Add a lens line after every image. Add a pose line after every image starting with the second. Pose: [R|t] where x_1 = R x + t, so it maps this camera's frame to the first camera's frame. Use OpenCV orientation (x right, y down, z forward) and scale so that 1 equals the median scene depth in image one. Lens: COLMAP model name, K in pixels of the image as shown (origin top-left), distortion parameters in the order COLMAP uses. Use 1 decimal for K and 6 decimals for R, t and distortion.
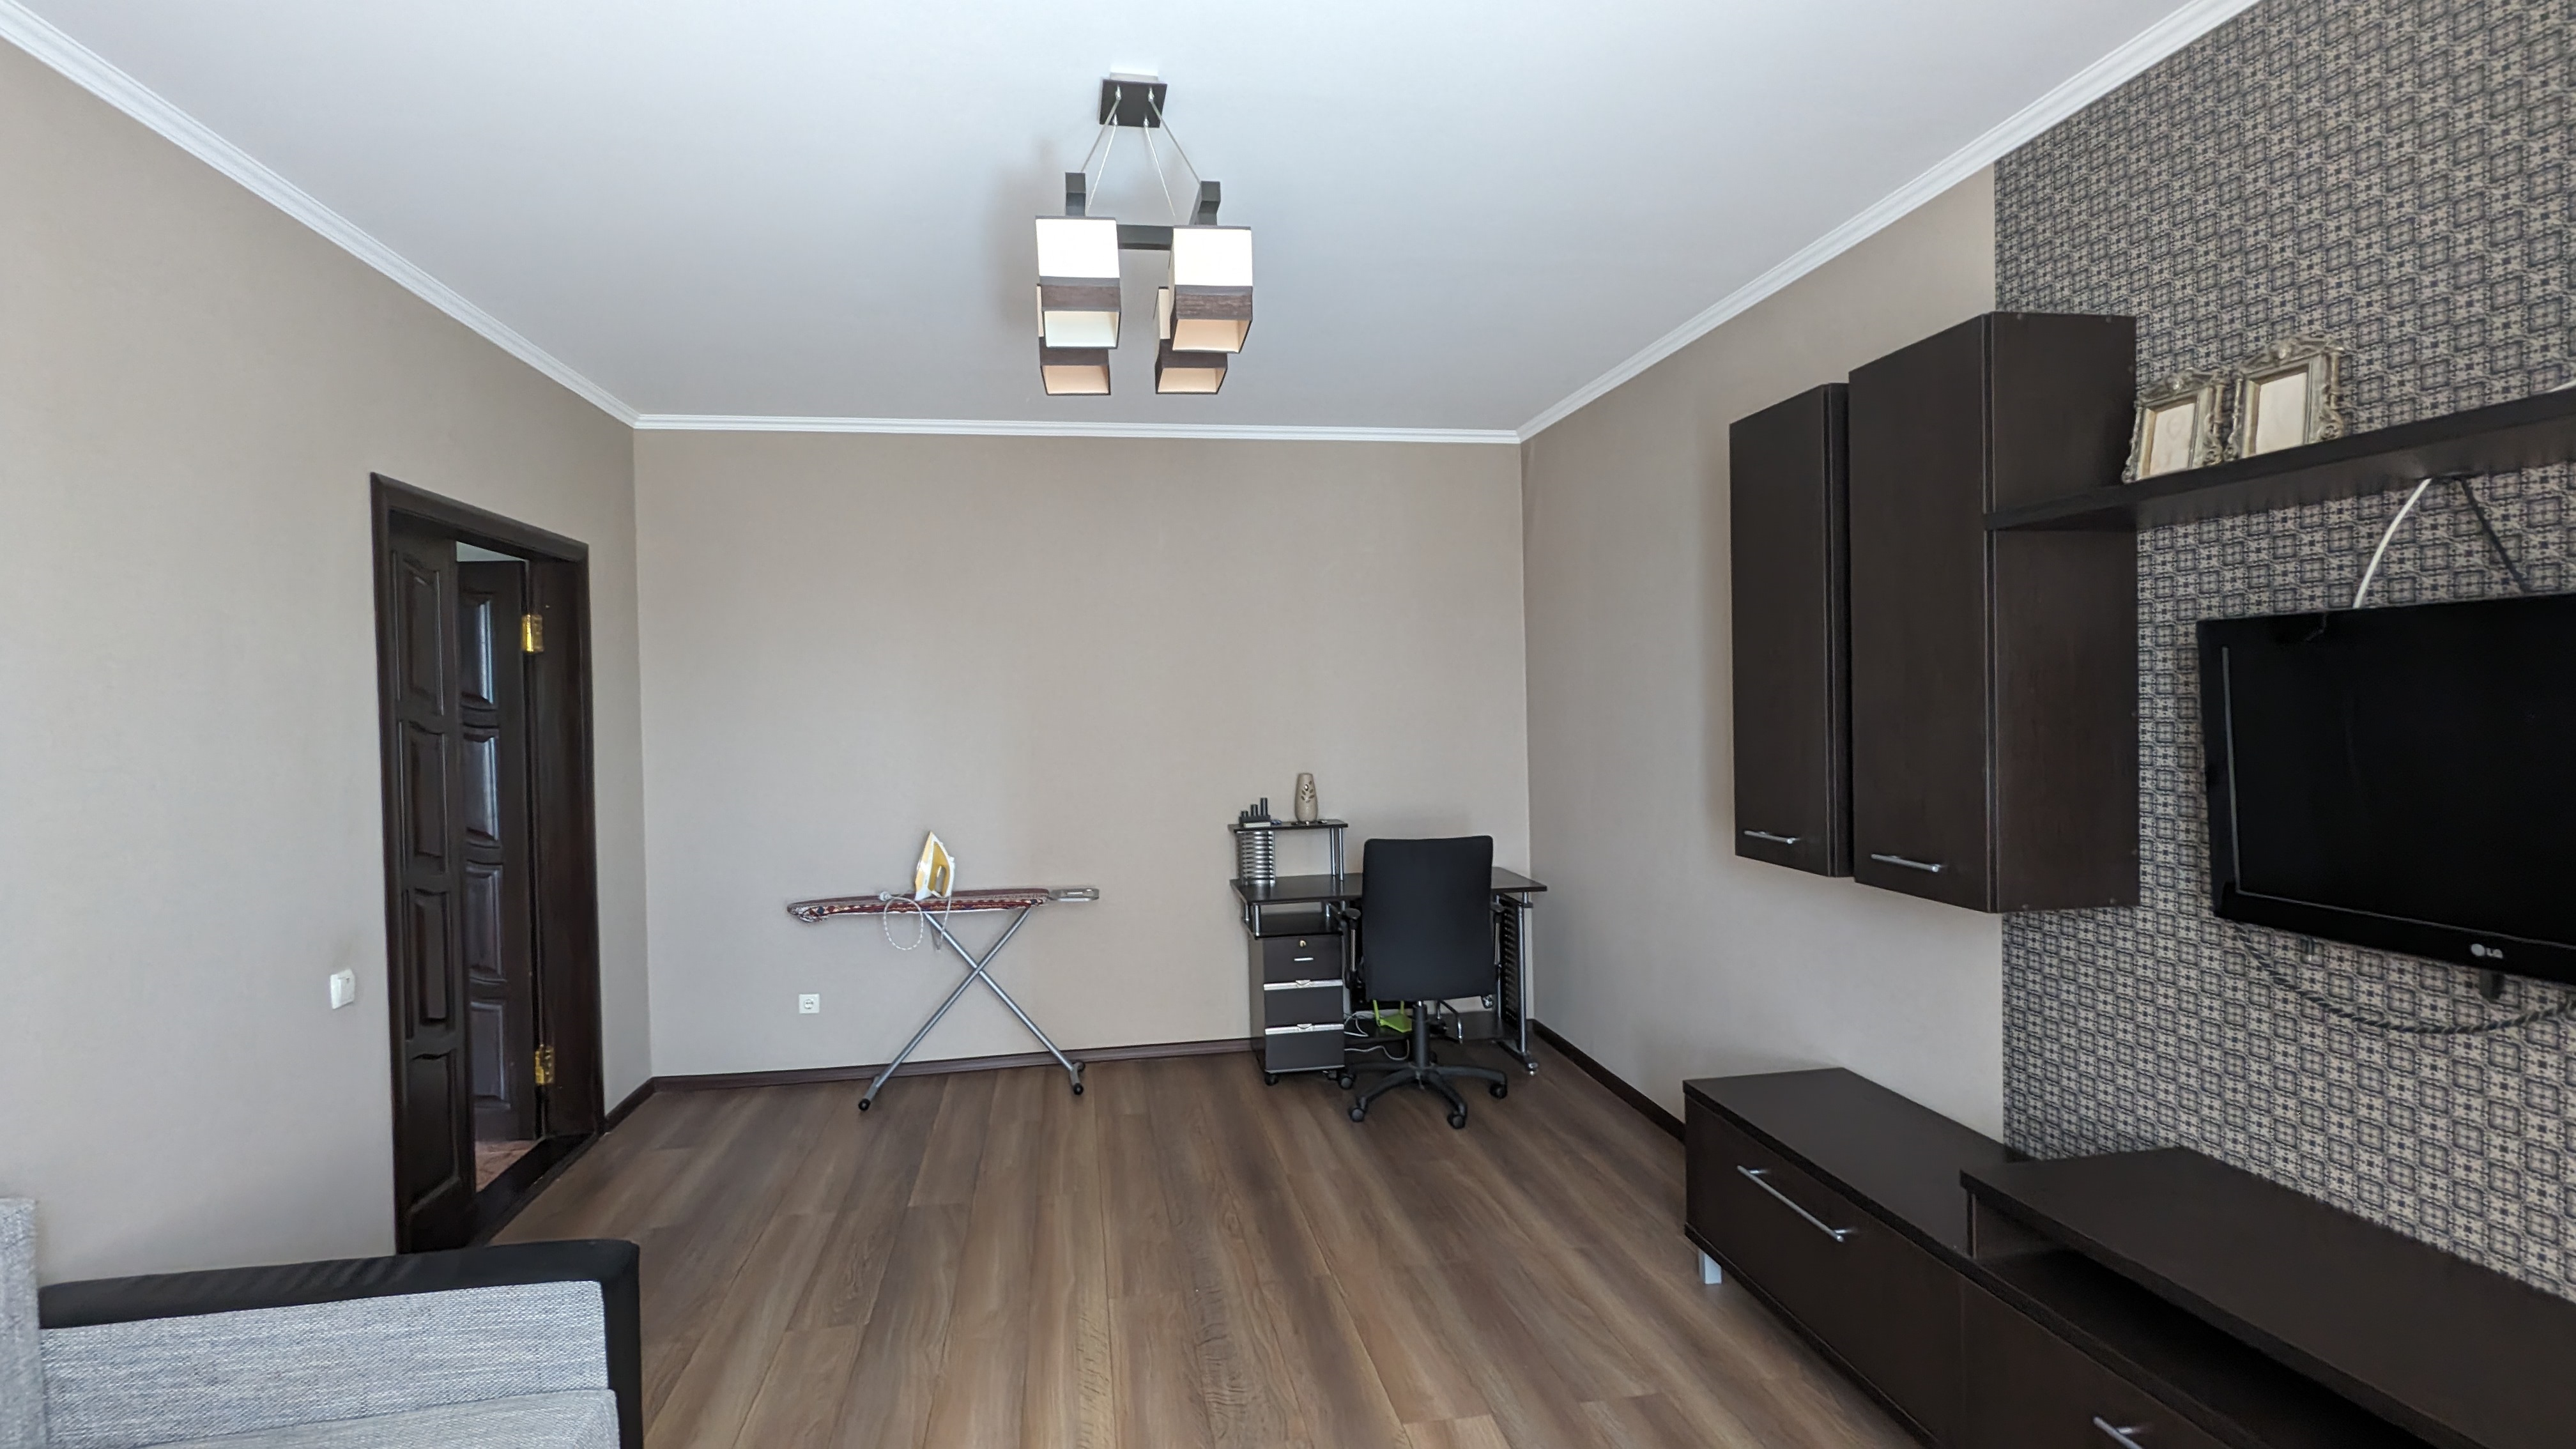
lens RADIAL K [[1212.4, 0, 1283.2], [0, 1212.4, 718.6], [0, 0, 1]] dist [-0.000066, -0.000012]
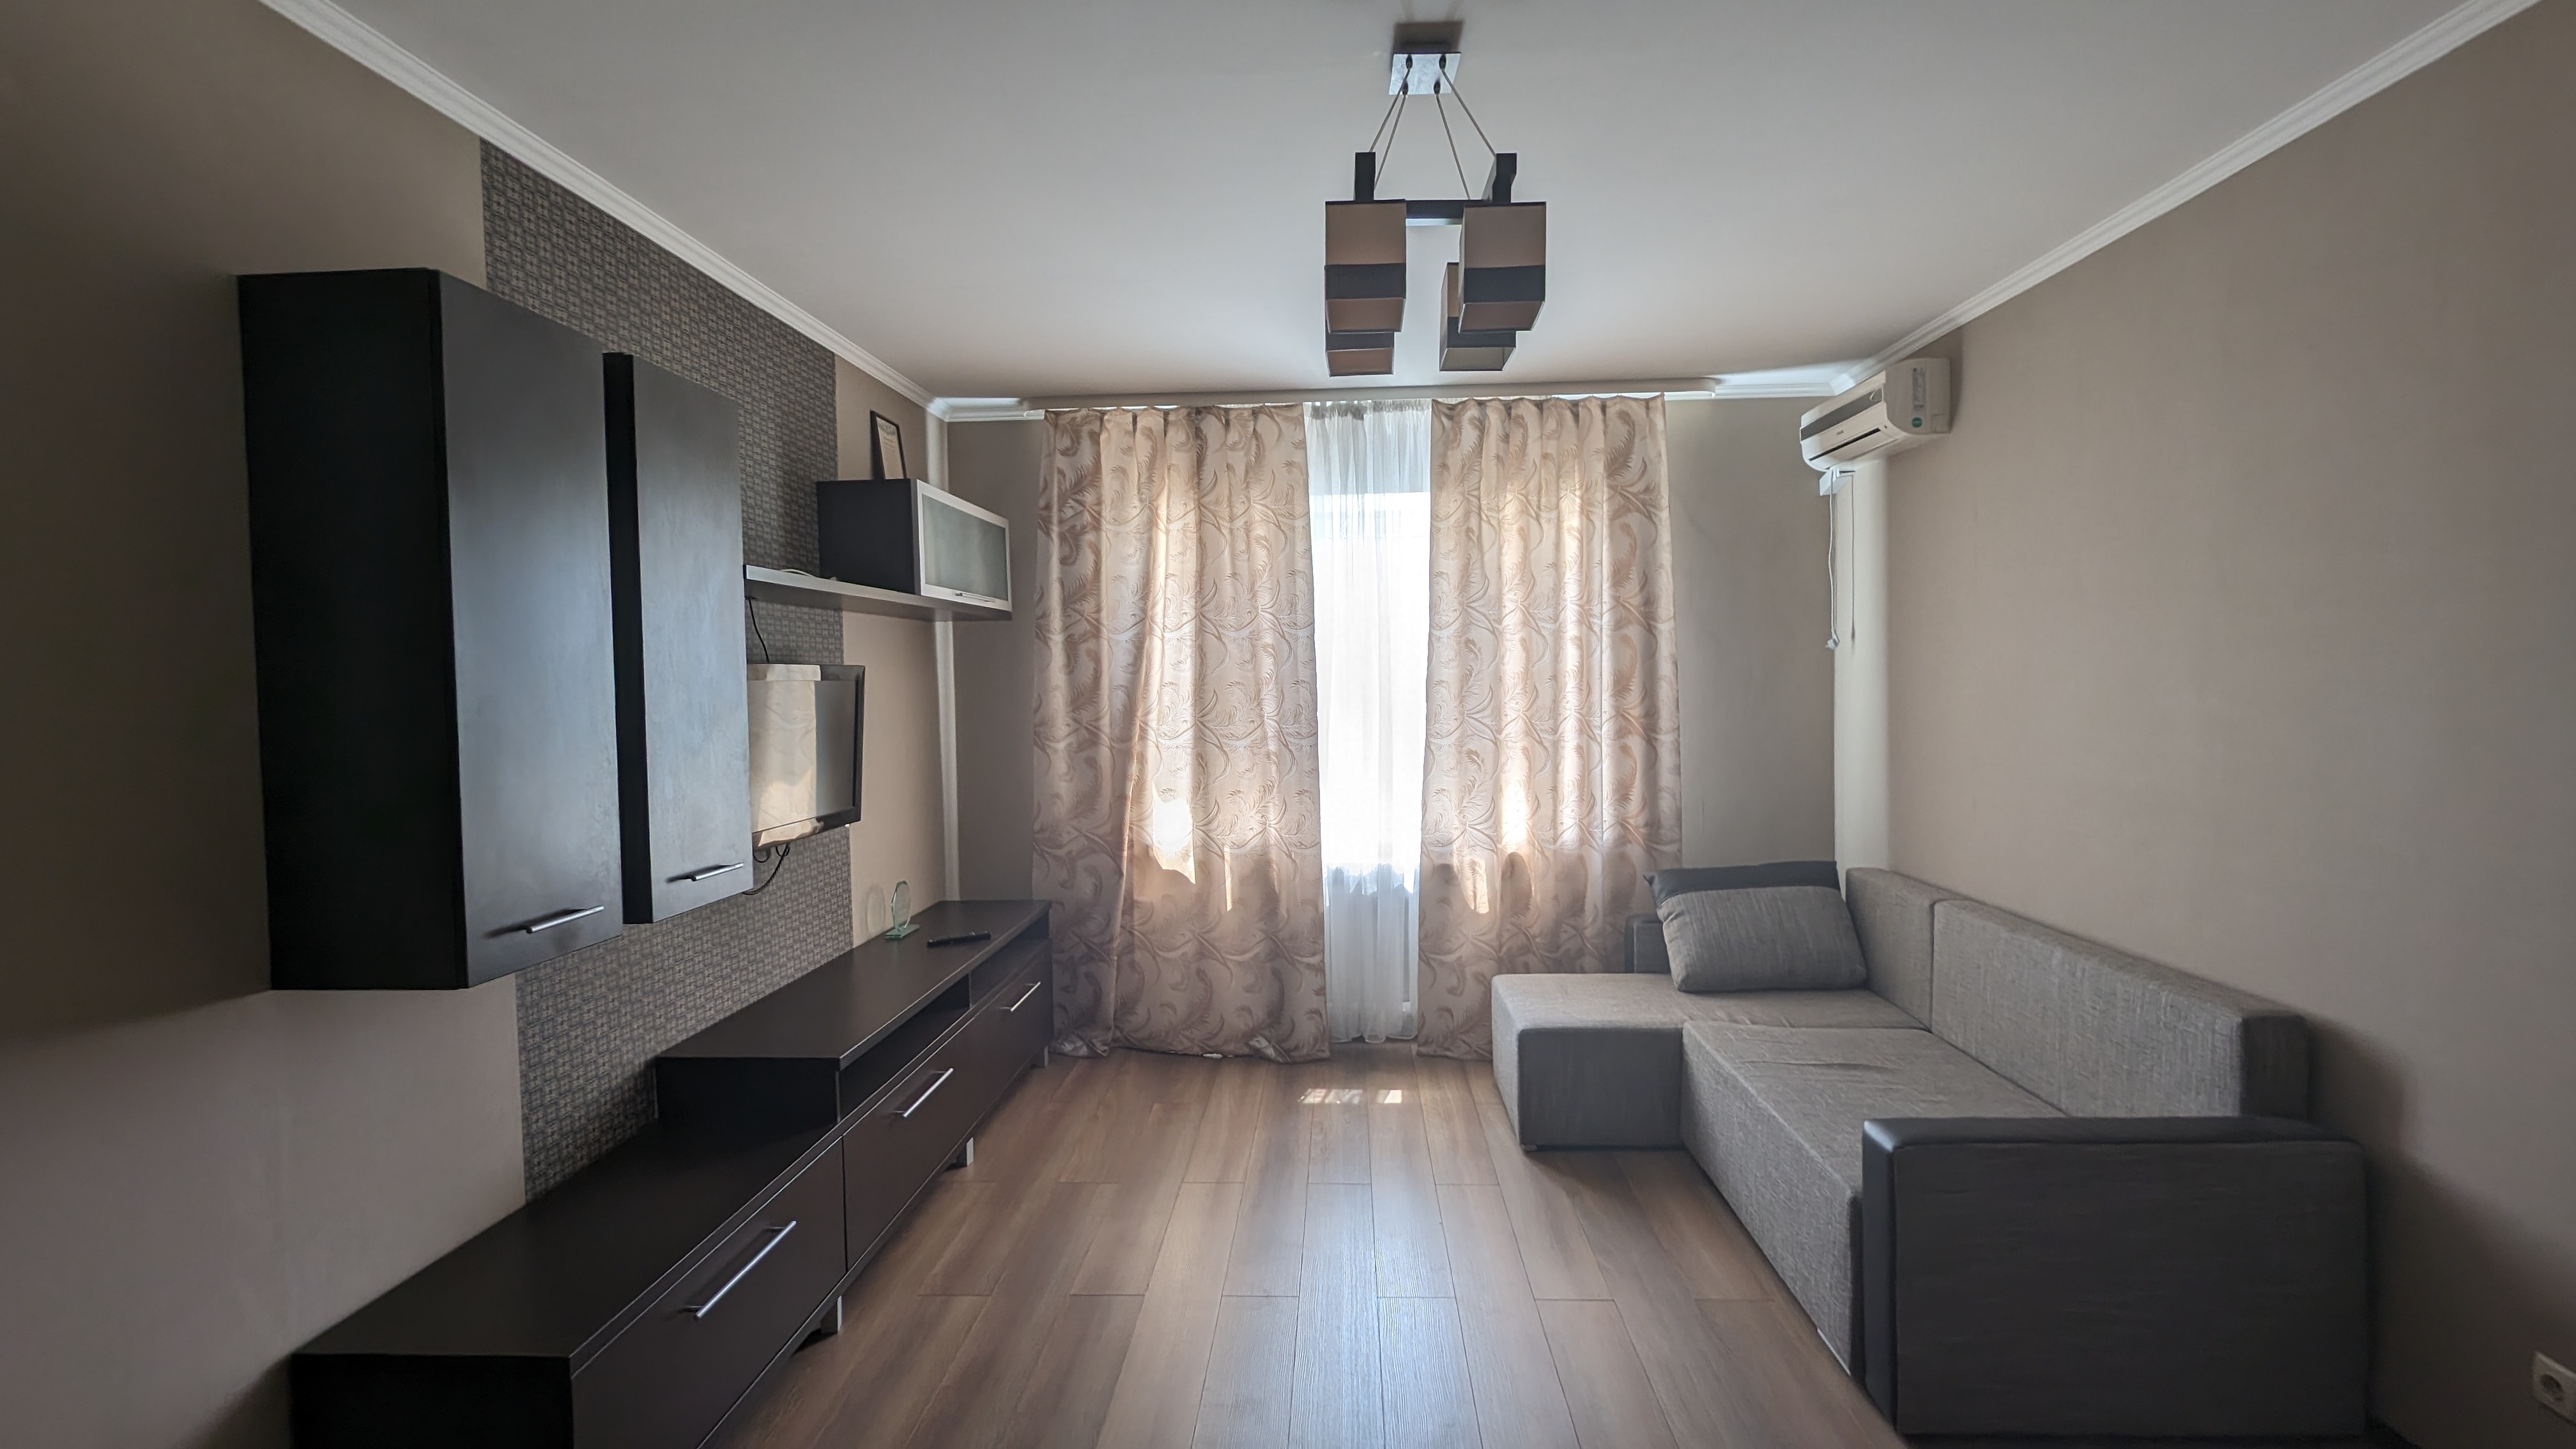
lens RADIAL K [[1212.4, 0, 1286.0], [0, 1212.4, 721.9], [0, 0, 1]] dist [-0.000066, -0.000012]
pose [[-0.974930, 0.020853, 0.221533, -0.199698], [0.032762, 0.998201, 0.050223, -0.048846], [-0.220087, 0.056222, -0.973859, 1.829199]]
